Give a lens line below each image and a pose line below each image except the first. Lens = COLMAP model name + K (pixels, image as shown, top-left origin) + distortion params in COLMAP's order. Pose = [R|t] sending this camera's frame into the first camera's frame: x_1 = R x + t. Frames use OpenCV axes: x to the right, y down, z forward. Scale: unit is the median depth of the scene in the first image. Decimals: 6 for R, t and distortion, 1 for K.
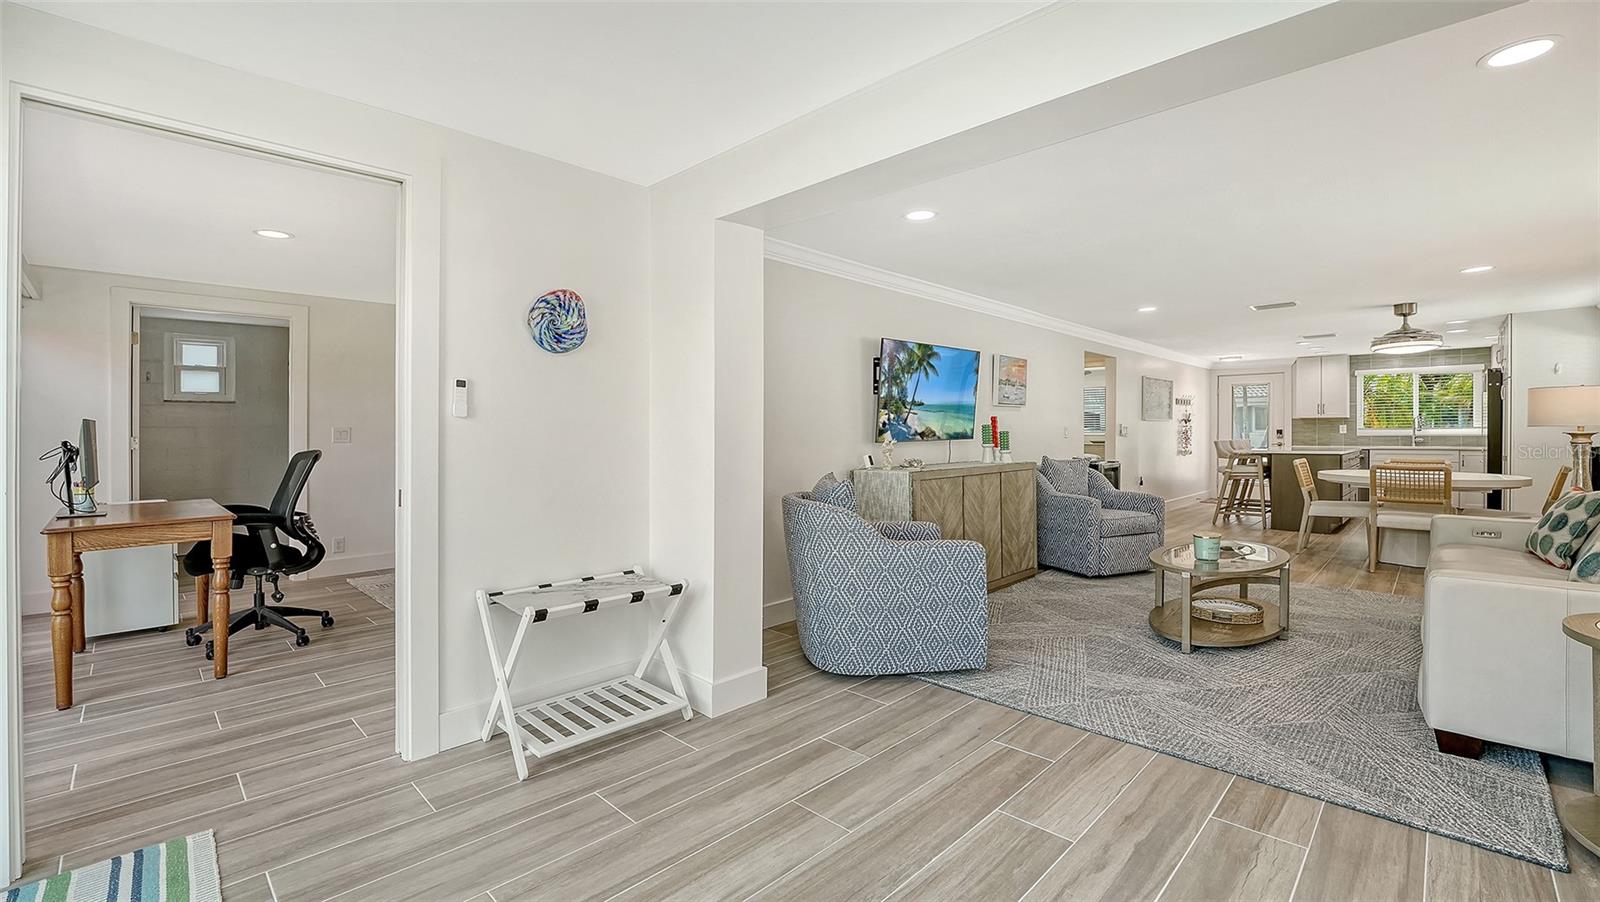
lens RADIAL K [[663.9, 0, 795.4], [0, 663.9, 440.3], [0, 0, 1]] dist [-0.020986, 0.000246]
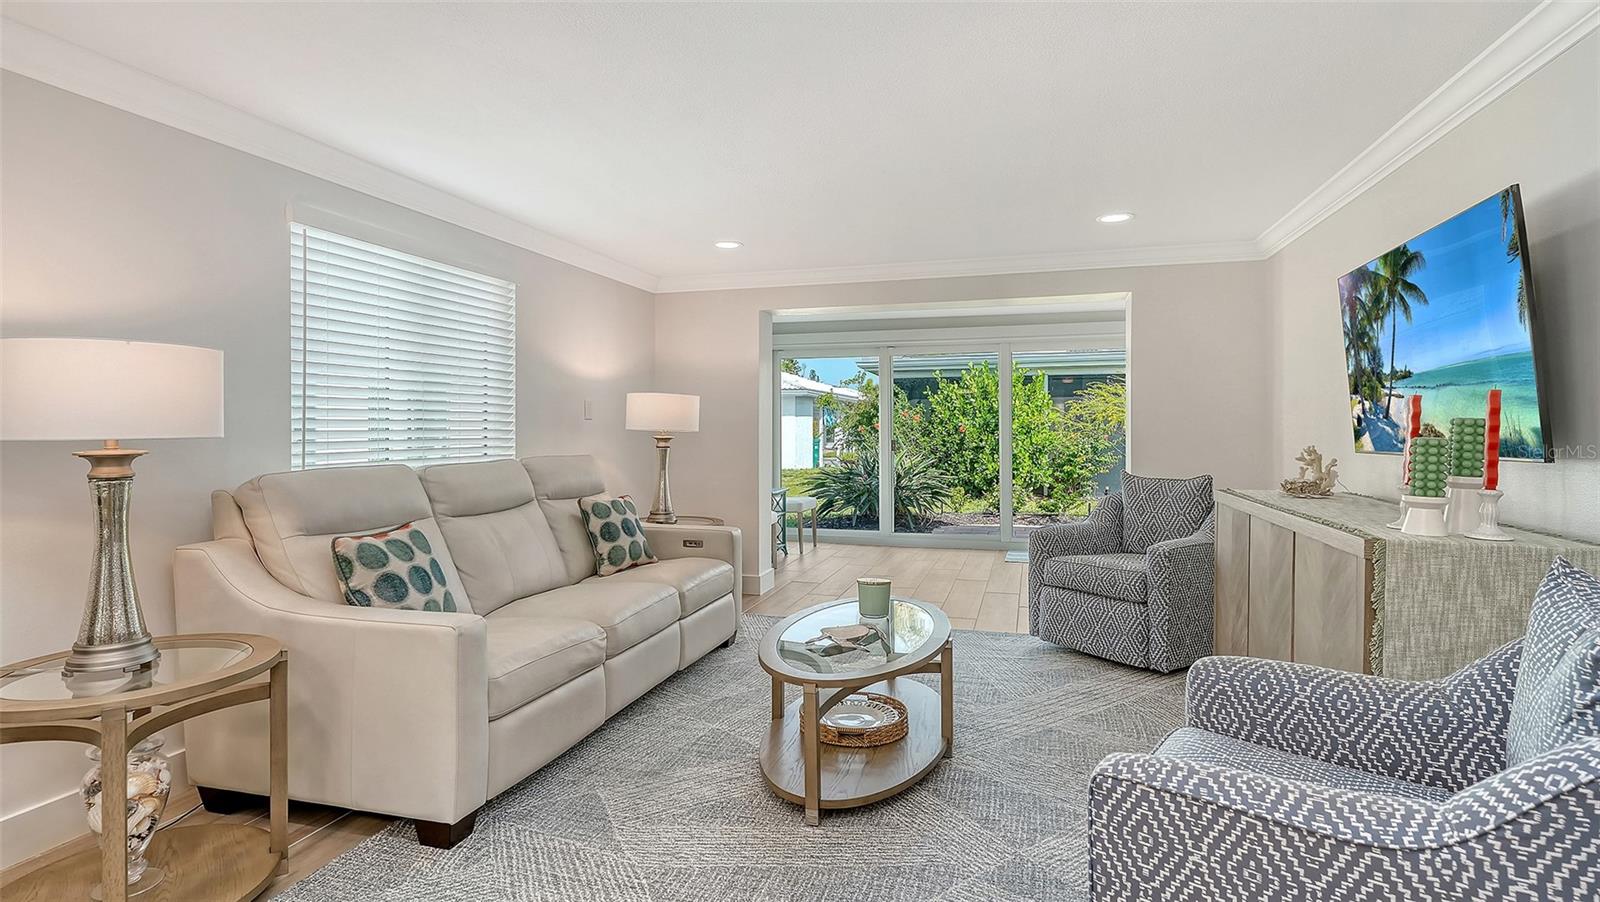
lens RADIAL K [[789.2, 0, 797.9], [0, 789.2, 419.7], [0, 0, 1]] dist [0.056052, 0.000533]
pose [[-0.877677, 0.003324, -0.479241, 0.850748], [0.003296, 0.999994, 0.000899, -0.025475], [0.479242, -0.000791, -0.877683, 1.313986]]
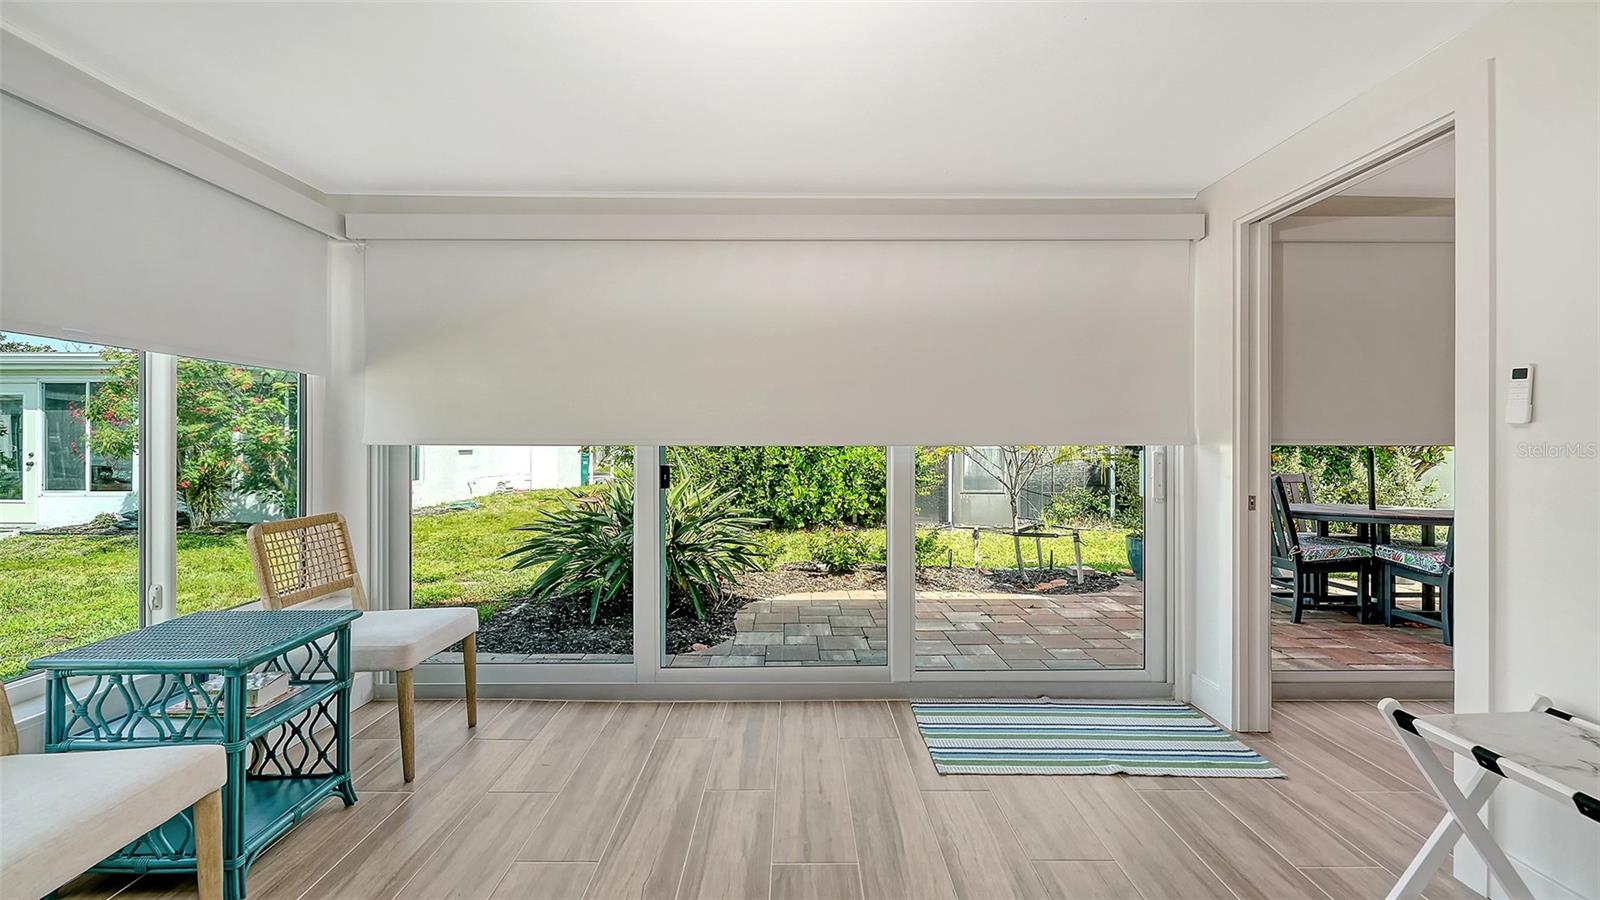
lens RADIAL K [[694.8, 0, 775.3], [0, 694.8, 444.1], [0, 0, 1]] dist [0.000035, 0.000019]
pose [[-0.722805, 0.007449, -0.691012, 0.236496], [-0.004303, 0.999874, 0.015280, -0.010607], [0.691039, 0.014018, -0.722681, 0.474646]]
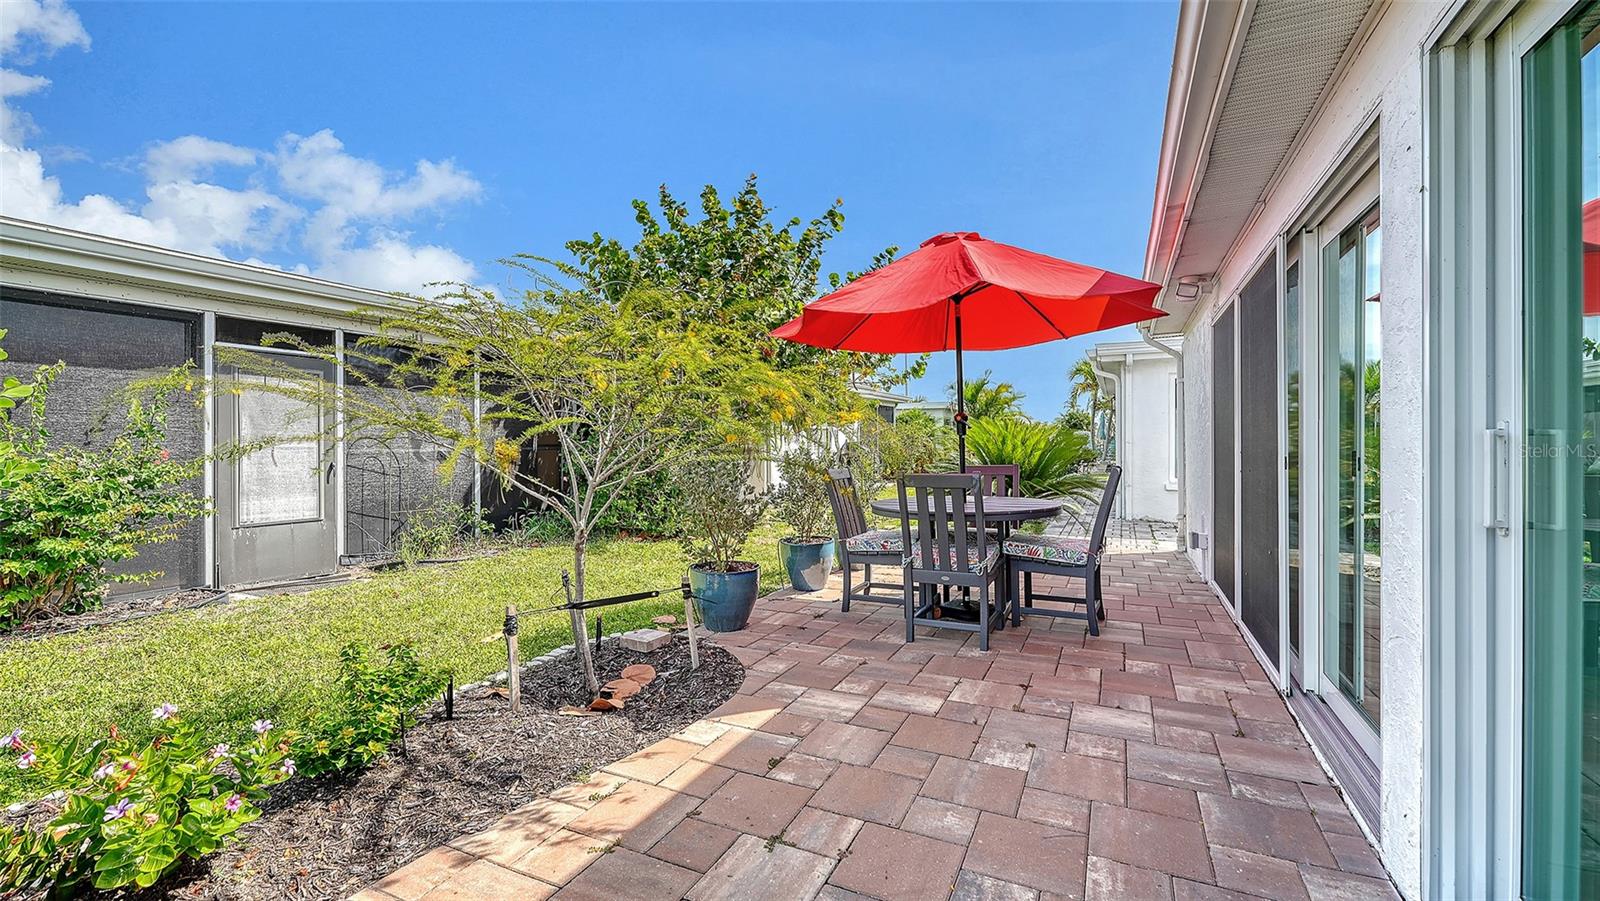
lens RADIAL K [[658.1, 0, 801.1], [0, 658.1, 446.6], [0, 0, 1]] dist [0.001891, -0.000120]
pose [[0.319466, 0.012174, -0.947520, -0.312943], [-0.008998, 0.999911, 0.009814, 0.013439], [0.947555, 0.005390, 0.319547, -0.152024]]
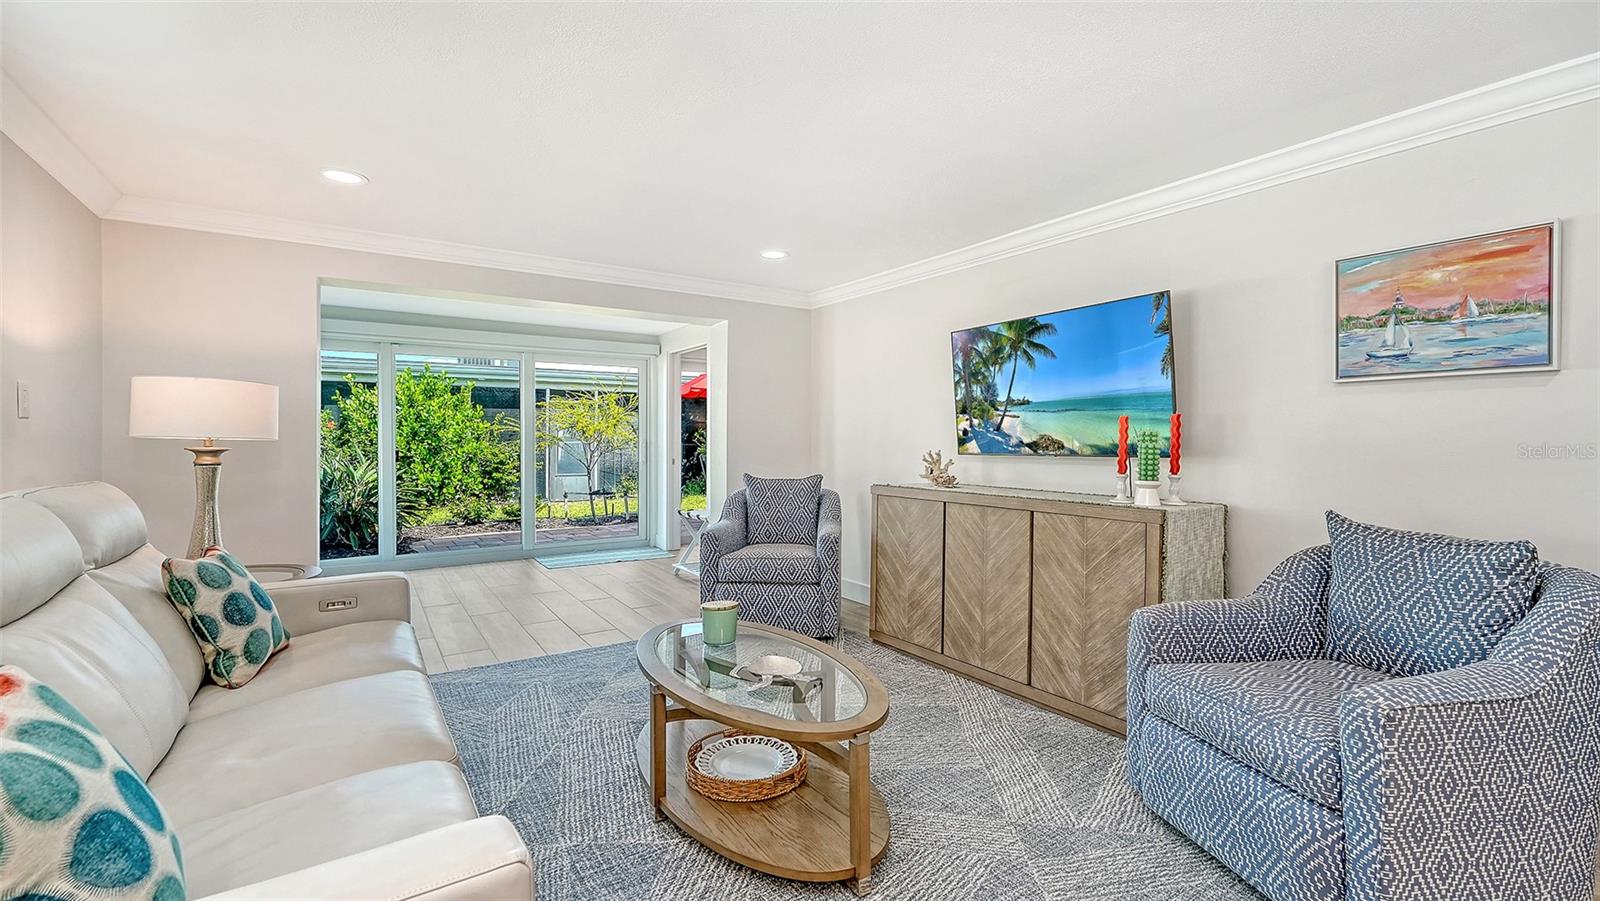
lens RADIAL K [[687.4, 0, 801.7], [0, 687.4, 426.8], [0, 0, 1]] dist [0.001508, 0.000072]
pose [[-0.202226, -0.008625, -0.979301, 0.974179], [-0.009131, 0.999934, -0.006921, -0.021603], [0.979296, 0.007542, -0.202292, 0.926148]]
